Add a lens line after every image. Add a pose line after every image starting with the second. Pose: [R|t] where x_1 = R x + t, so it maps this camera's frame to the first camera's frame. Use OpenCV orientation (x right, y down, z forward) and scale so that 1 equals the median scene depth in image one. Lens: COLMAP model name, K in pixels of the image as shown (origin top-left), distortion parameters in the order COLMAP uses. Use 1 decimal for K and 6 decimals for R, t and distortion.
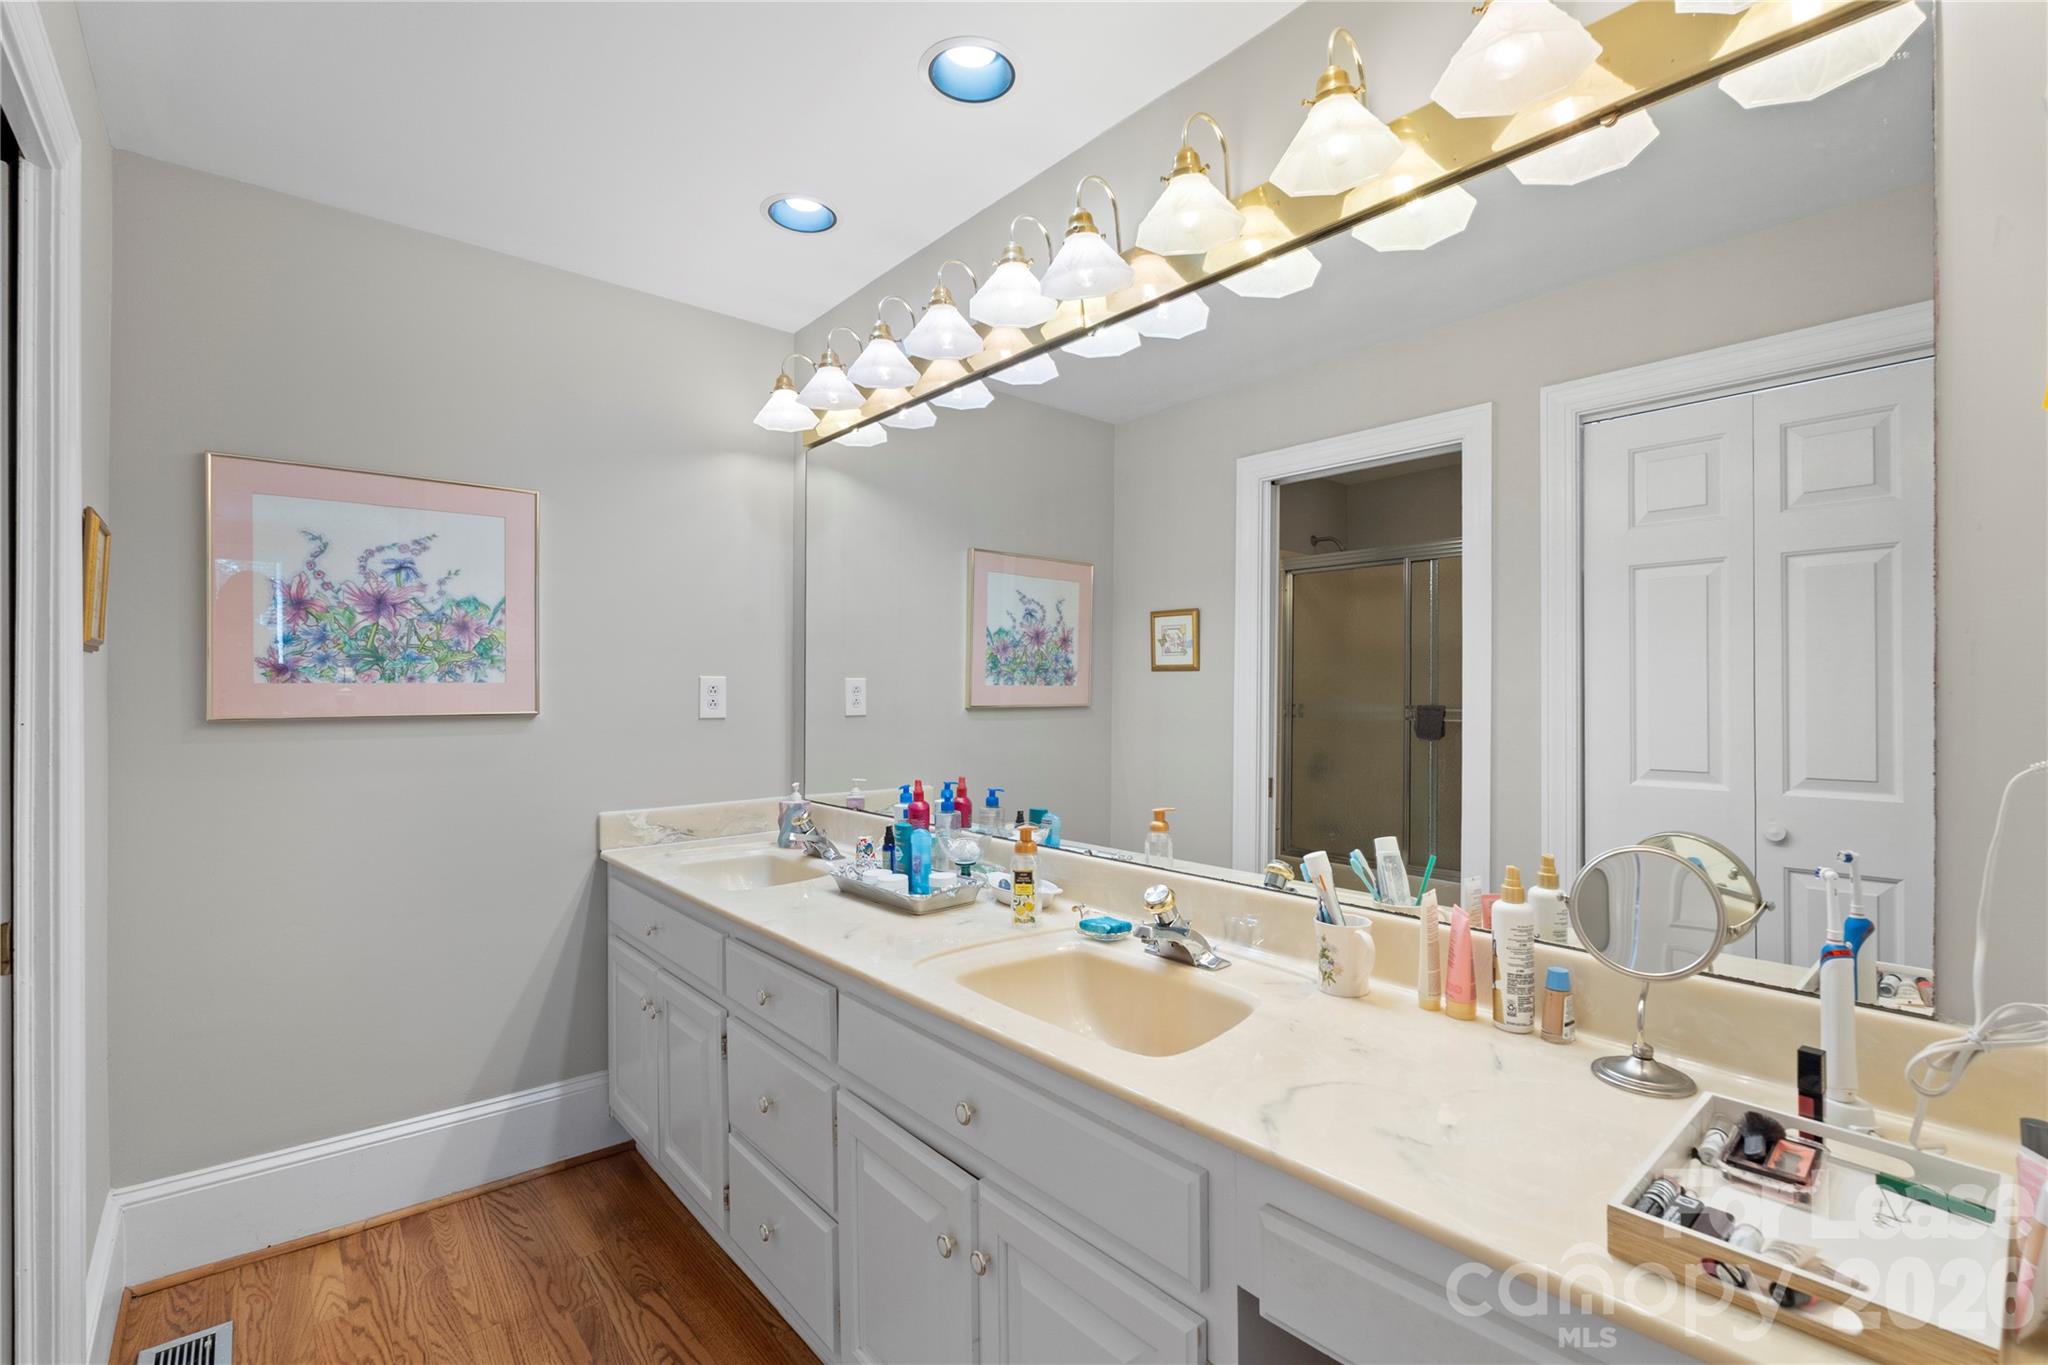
lens RADIAL K [[910.9, 0, 1020.6], [0, 910.9, 686.0], [0, 0, 1]] dist [-0.007850, 0.001573]
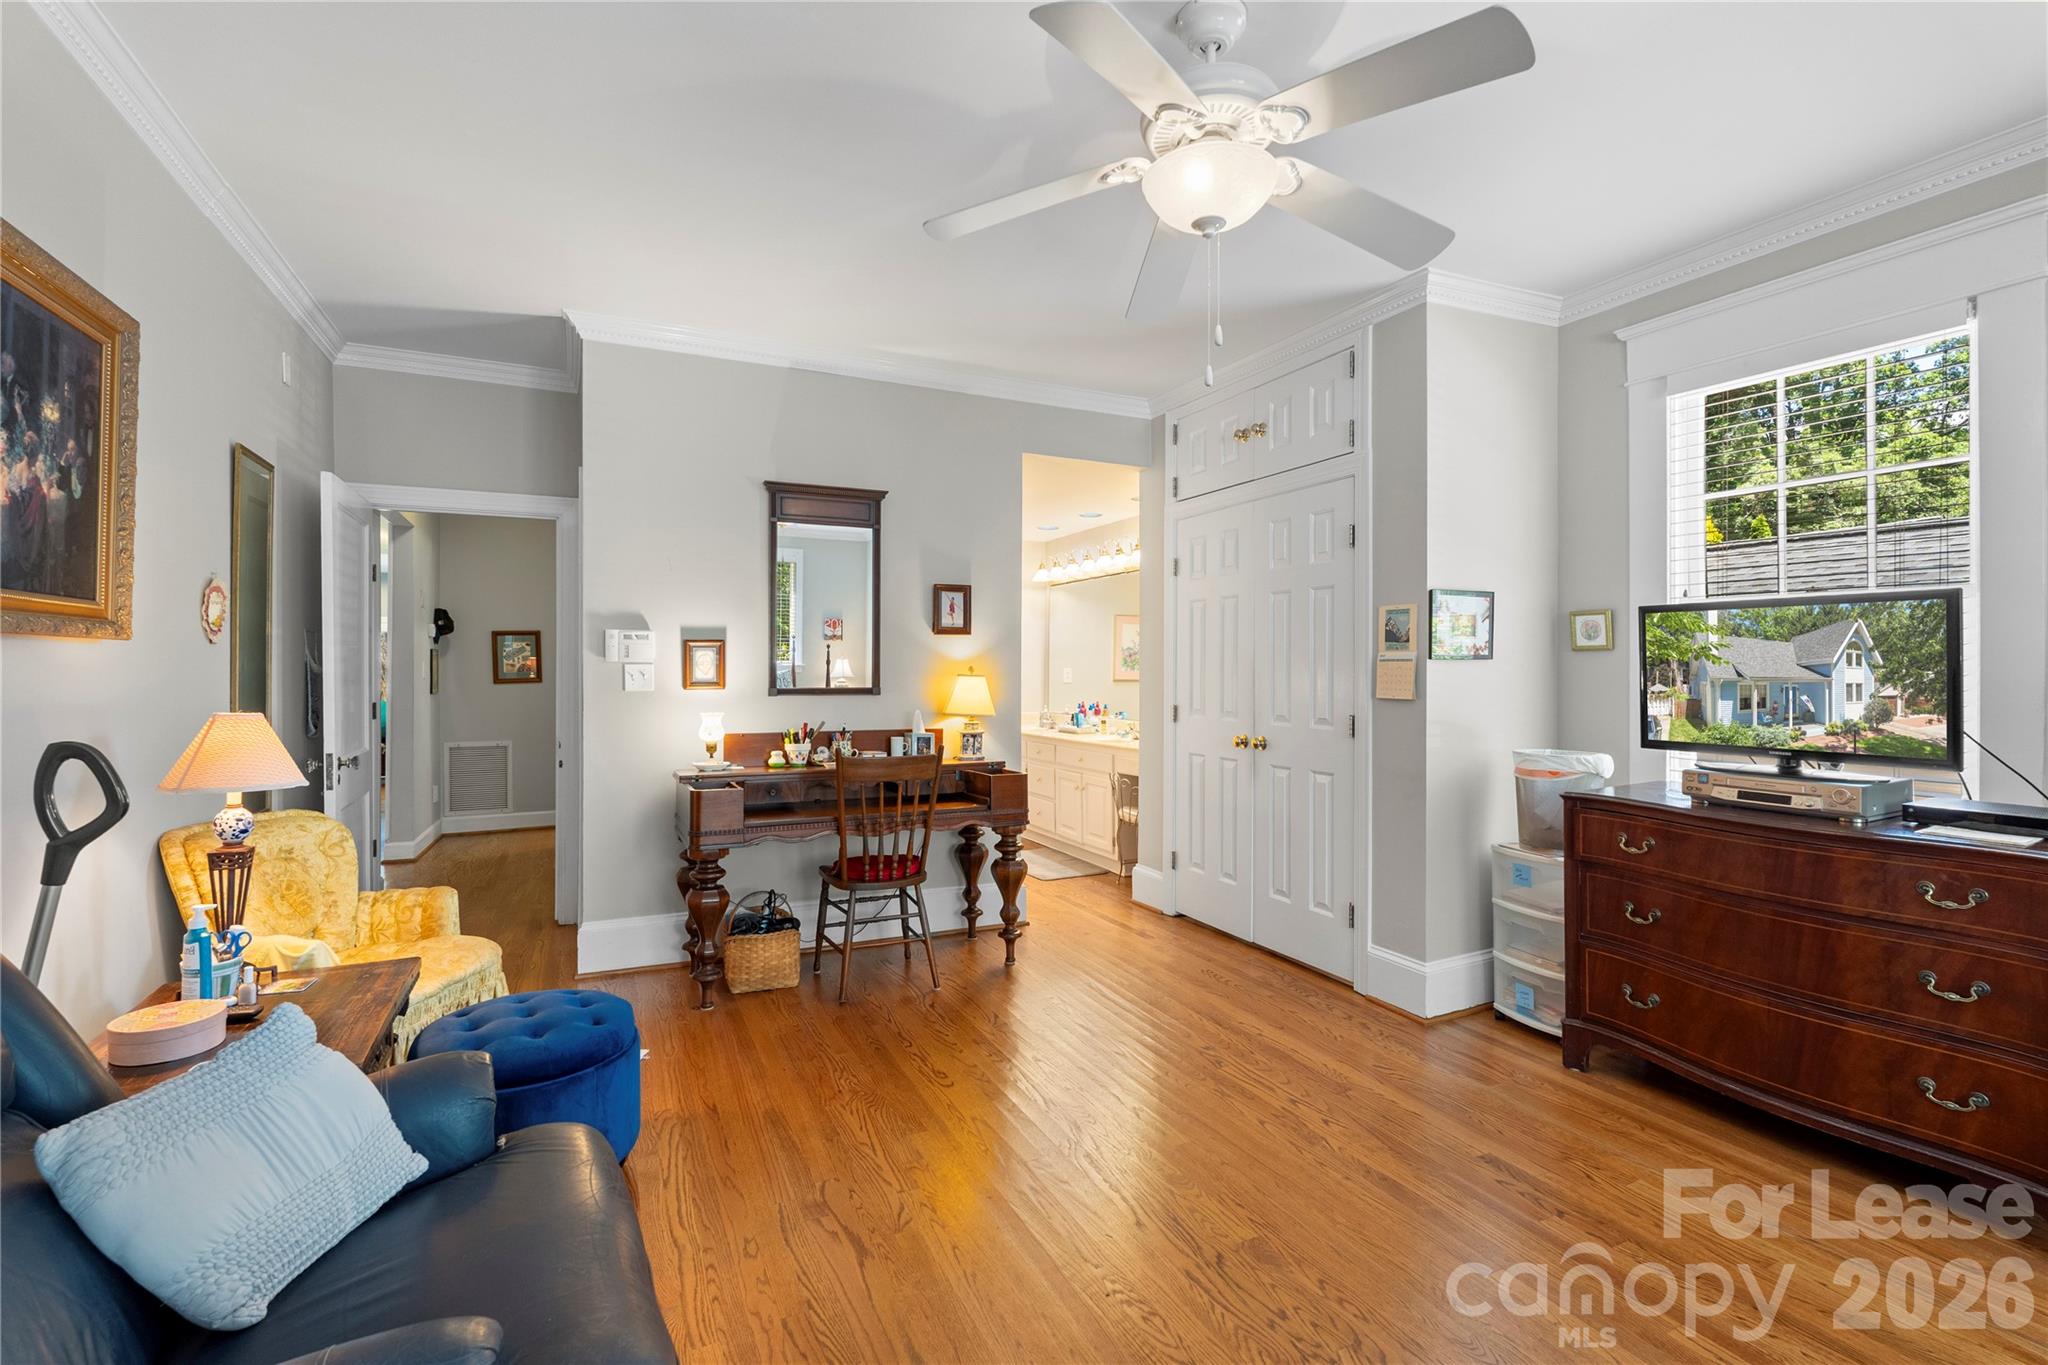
lens RADIAL K [[910.9, 0, 1023.4], [0, 910.9, 667.7], [0, 0, 1]] dist [-0.007850, 0.001573]
pose [[0.964911, 0.002385, -0.262566, 0.533967], [-0.001734, 0.999995, 0.002712, -0.024555], [0.262571, -0.002162, 0.964910, -2.182678]]
